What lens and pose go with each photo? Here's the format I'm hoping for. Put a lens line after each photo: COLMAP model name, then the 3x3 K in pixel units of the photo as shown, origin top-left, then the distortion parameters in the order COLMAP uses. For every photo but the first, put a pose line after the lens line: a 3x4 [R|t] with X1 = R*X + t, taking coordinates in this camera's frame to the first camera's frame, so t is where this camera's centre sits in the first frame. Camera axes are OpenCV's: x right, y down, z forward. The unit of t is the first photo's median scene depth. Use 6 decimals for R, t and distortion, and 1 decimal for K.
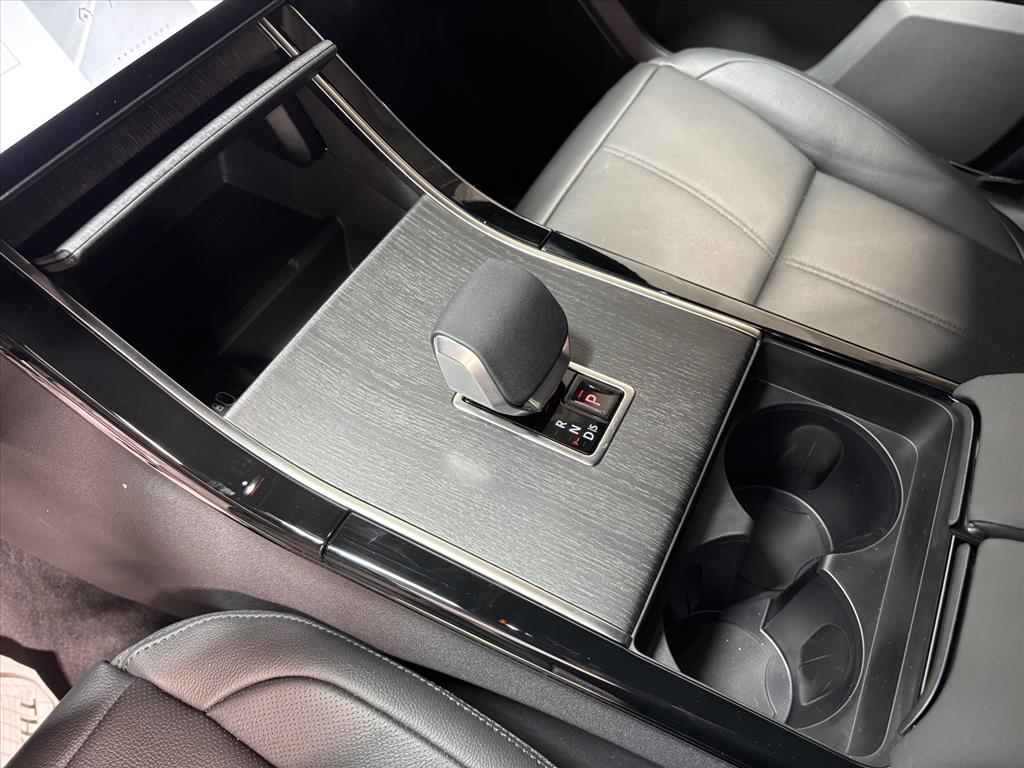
lens RADIAL K [[783.4, 0, 510.1], [0, 783.4, 396.1], [0, 0, 1]] dist [0.203694, -0.283897]
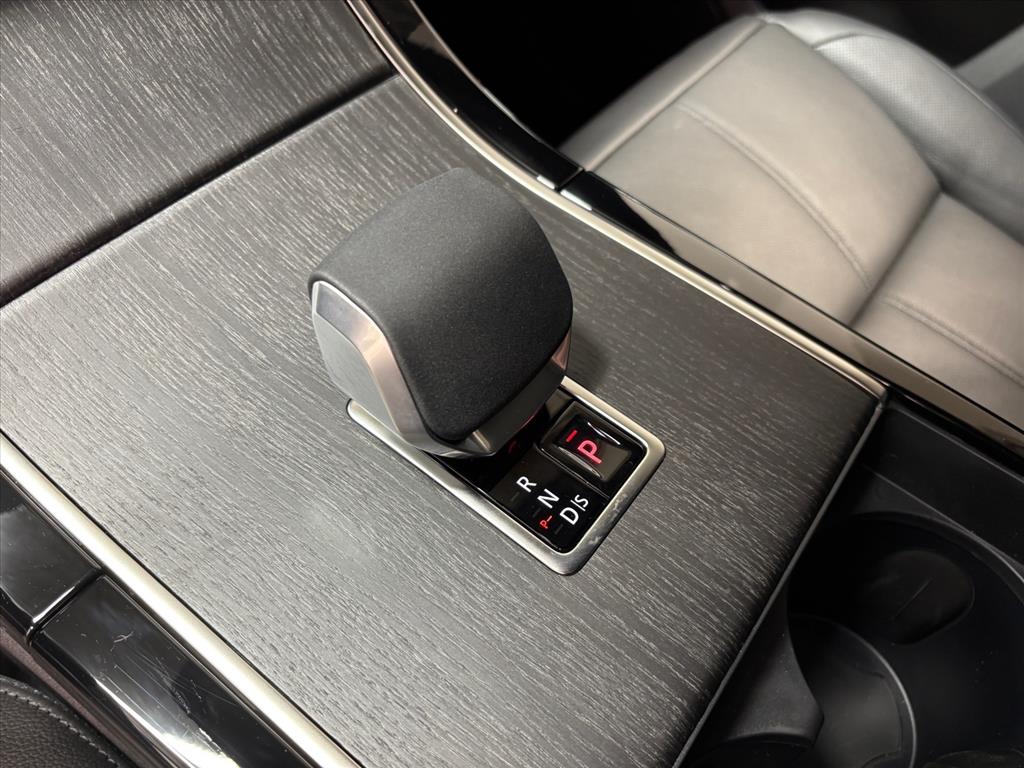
lens RADIAL K [[790.5, 0, 517.3], [0, 790.5, 379.2], [0, 0, 1]] dist [0.056948, -0.061467]
pose [[0.980509, 0.195958, -0.014221, 0.049783], [-0.196118, 0.980519, -0.010931, -0.028694], [0.011801, 0.013507, 0.999839, 0.412006]]
